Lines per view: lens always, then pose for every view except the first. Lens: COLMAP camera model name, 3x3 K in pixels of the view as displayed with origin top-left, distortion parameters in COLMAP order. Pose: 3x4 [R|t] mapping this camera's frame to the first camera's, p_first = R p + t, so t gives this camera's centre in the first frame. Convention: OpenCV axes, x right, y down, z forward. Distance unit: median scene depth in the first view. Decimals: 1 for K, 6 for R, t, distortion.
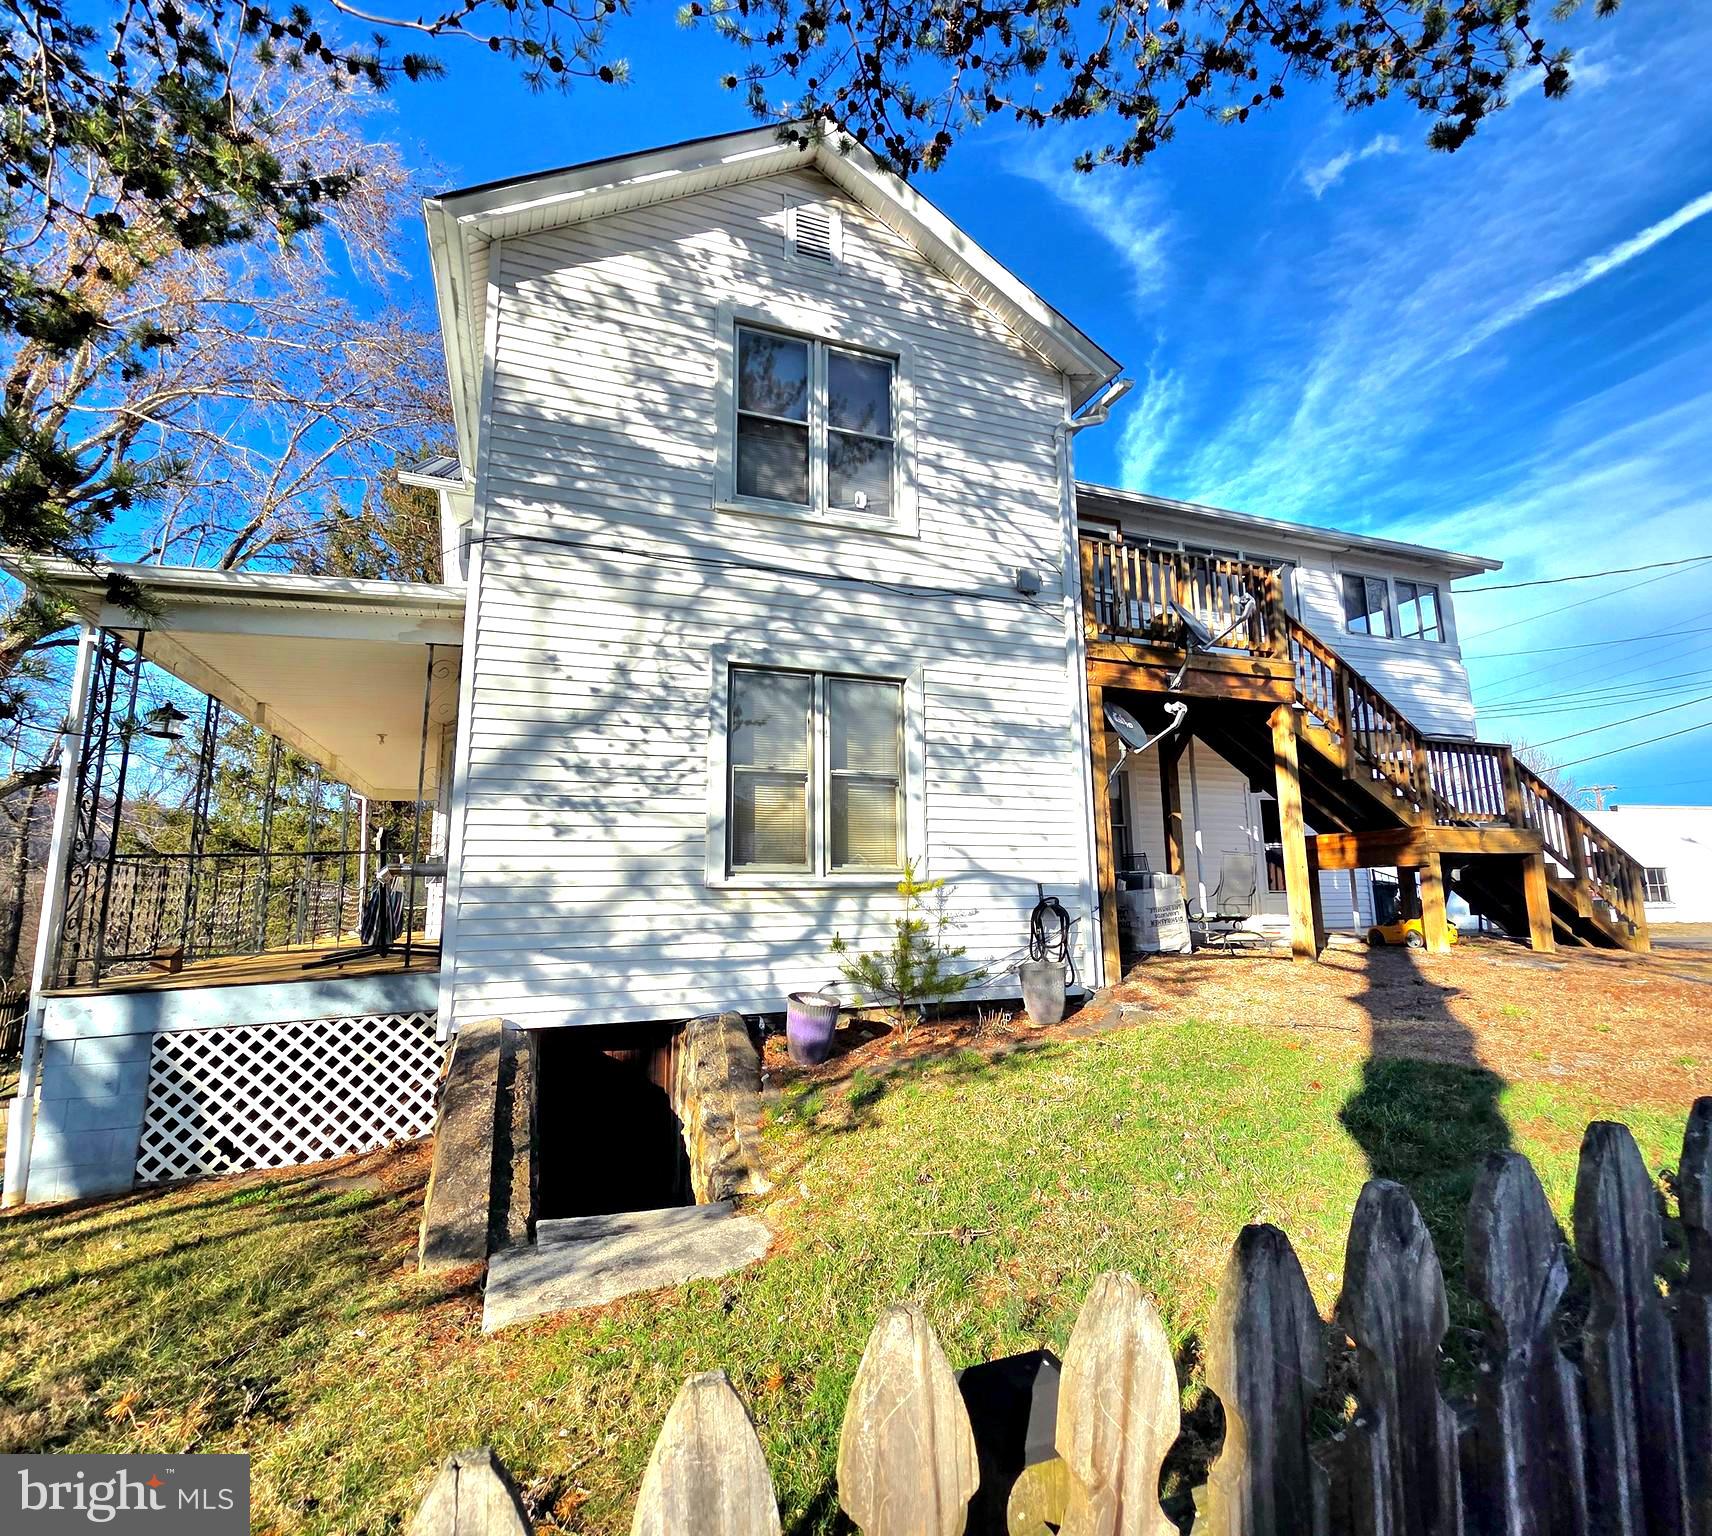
lens RADIAL K [[859.4, 0, 861.1], [0, 859.4, 761.2], [0, 0, 1]] dist [-0.002758, -0.003255]
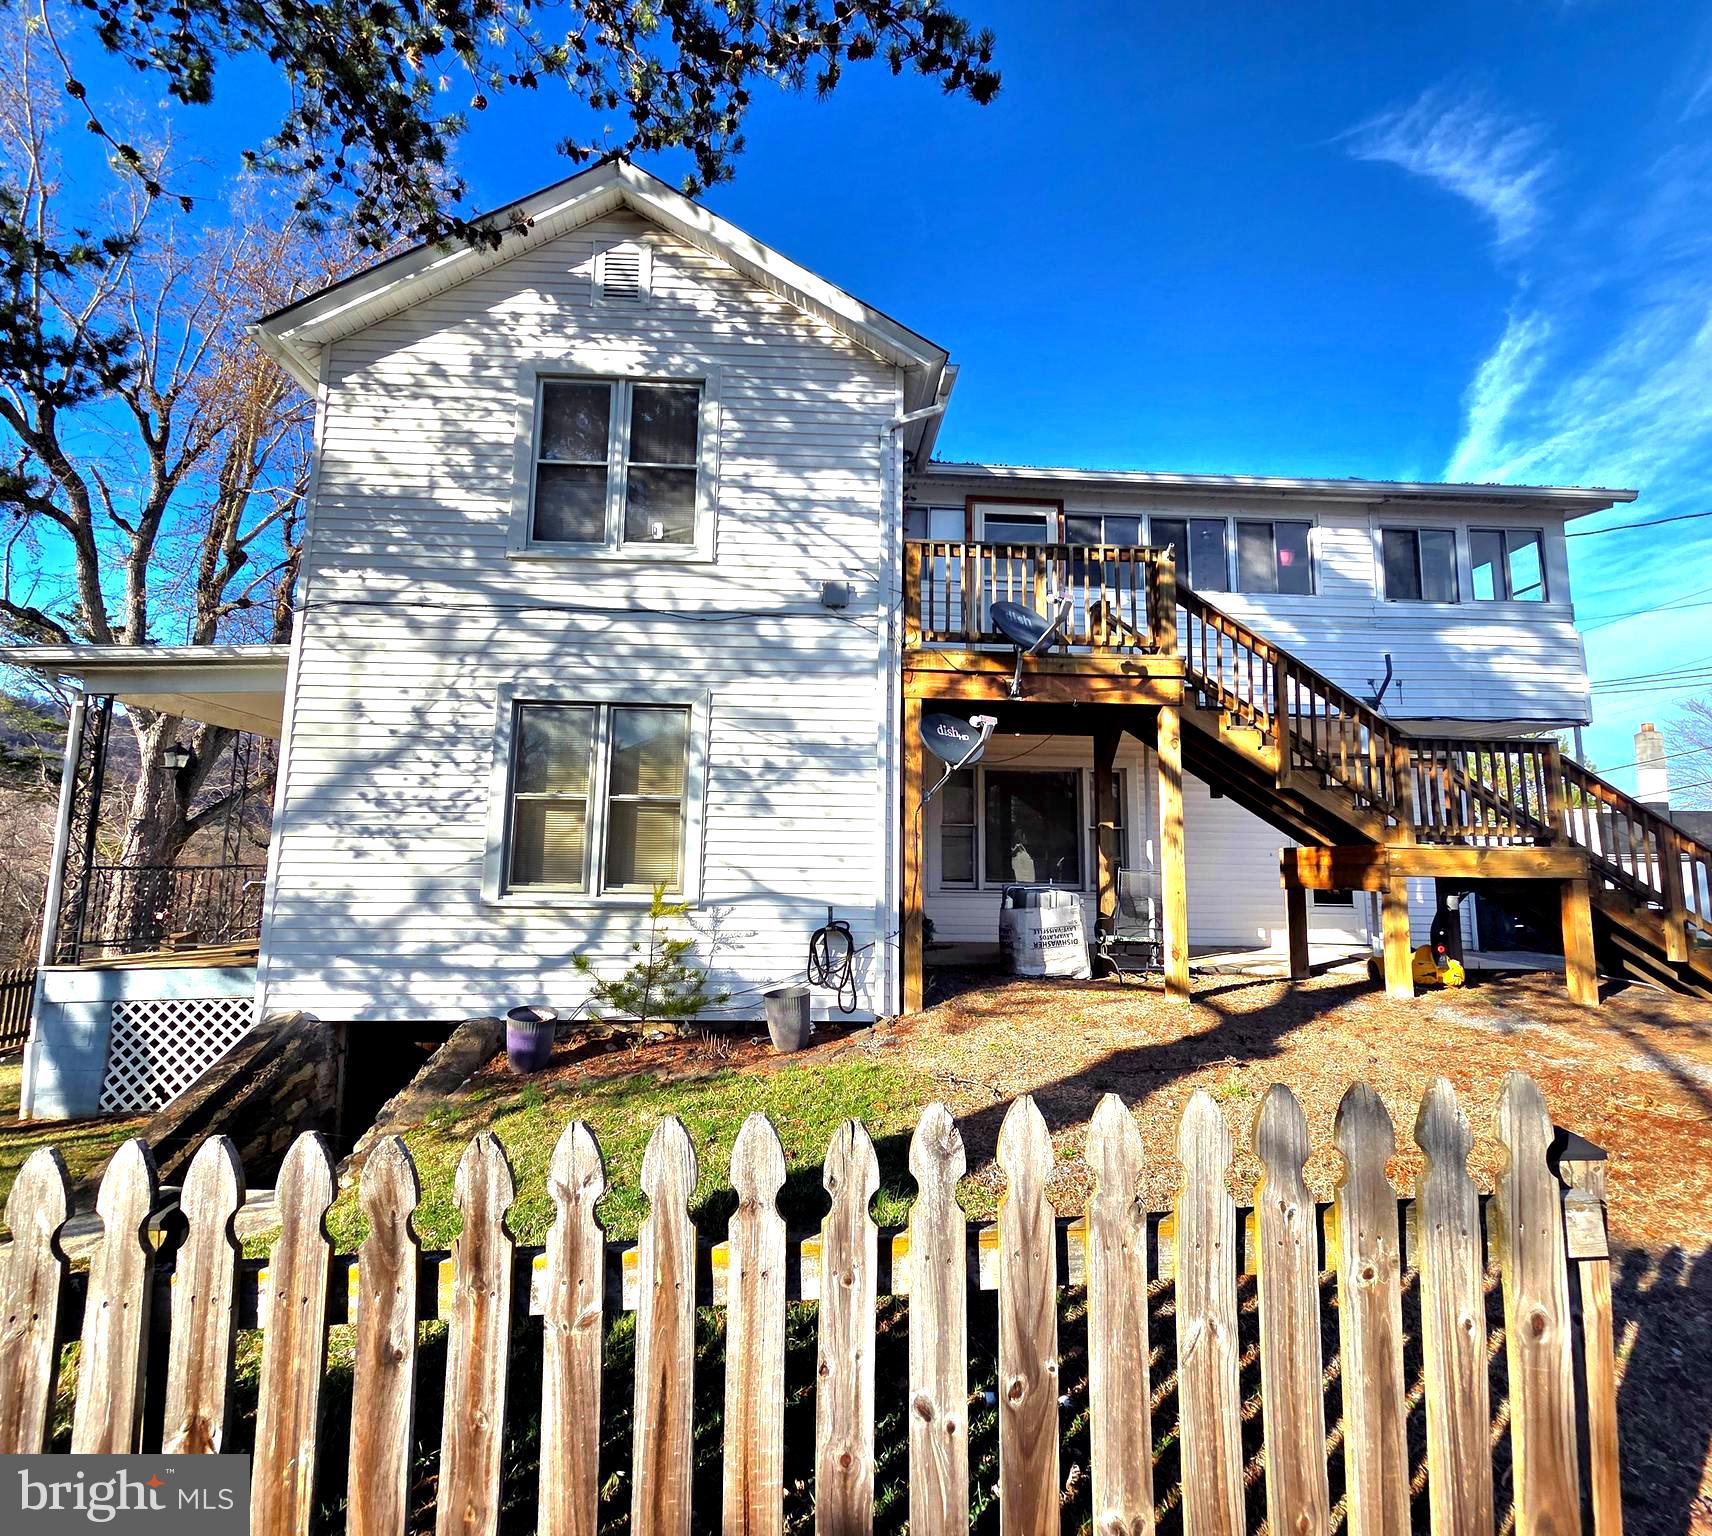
lens RADIAL K [[859.4, 0, 861.1], [0, 859.4, 761.2], [0, 0, 1]] dist [-0.002758, -0.003255]
pose [[0.953028, -0.013280, -0.302592, 0.580029], [0.024561, 0.999137, 0.033508, -0.060080], [0.301886, -0.039366, 0.952531, 0.084363]]
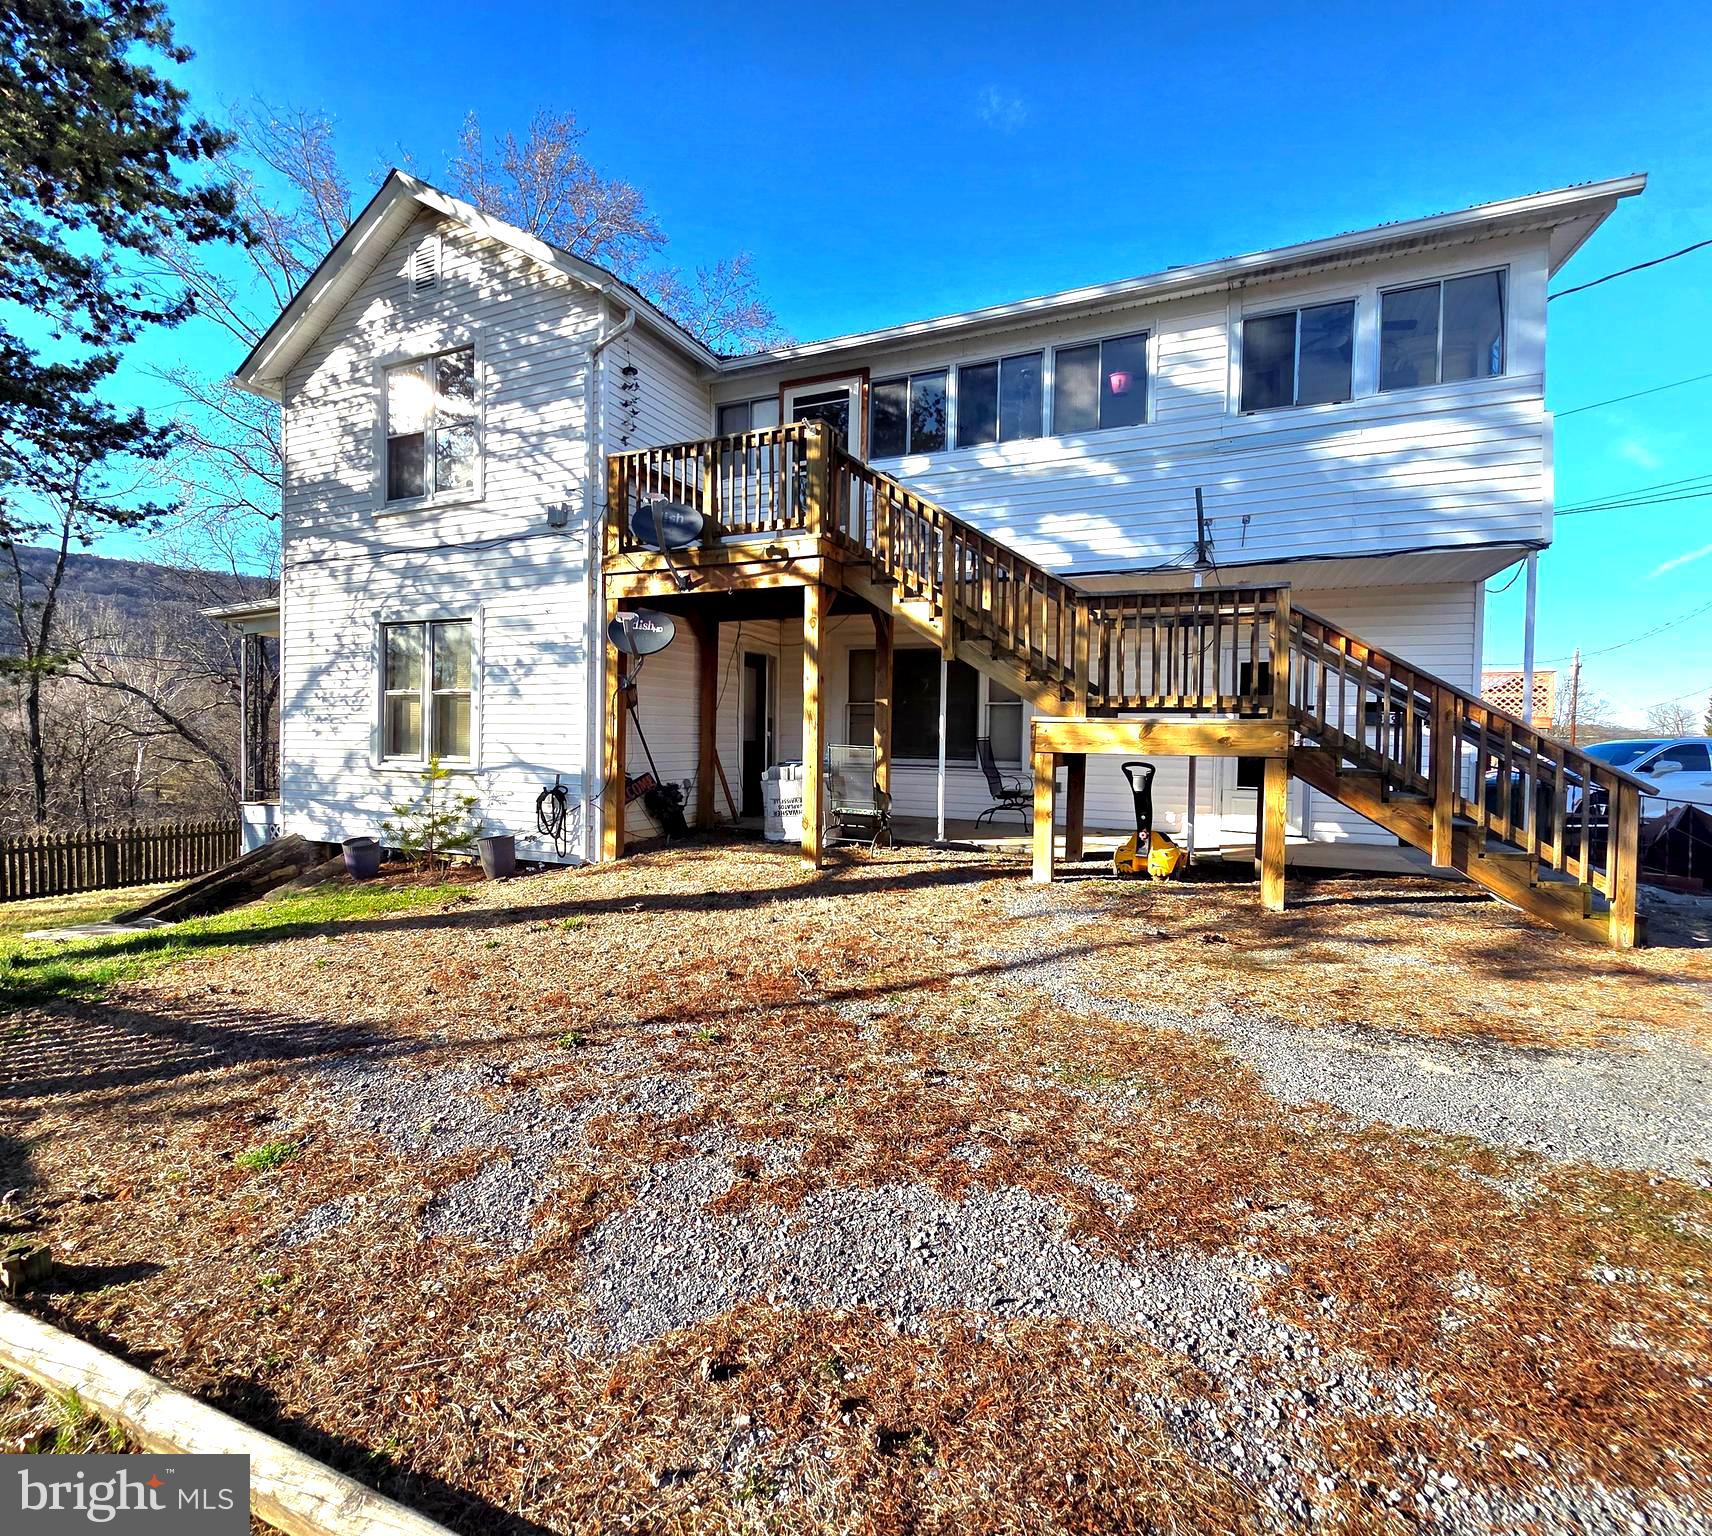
lens RADIAL K [[853.0, 0, 856.0], [0, 853.0, 768.0], [0, 0, 1]] dist [0.026073, -0.033067]
pose [[0.702808, 0.042371, -0.710116, 1.479640], [0.093874, 0.983971, 0.151618, -0.012045], [0.705158, -0.173220, 0.687566, 0.491290]]
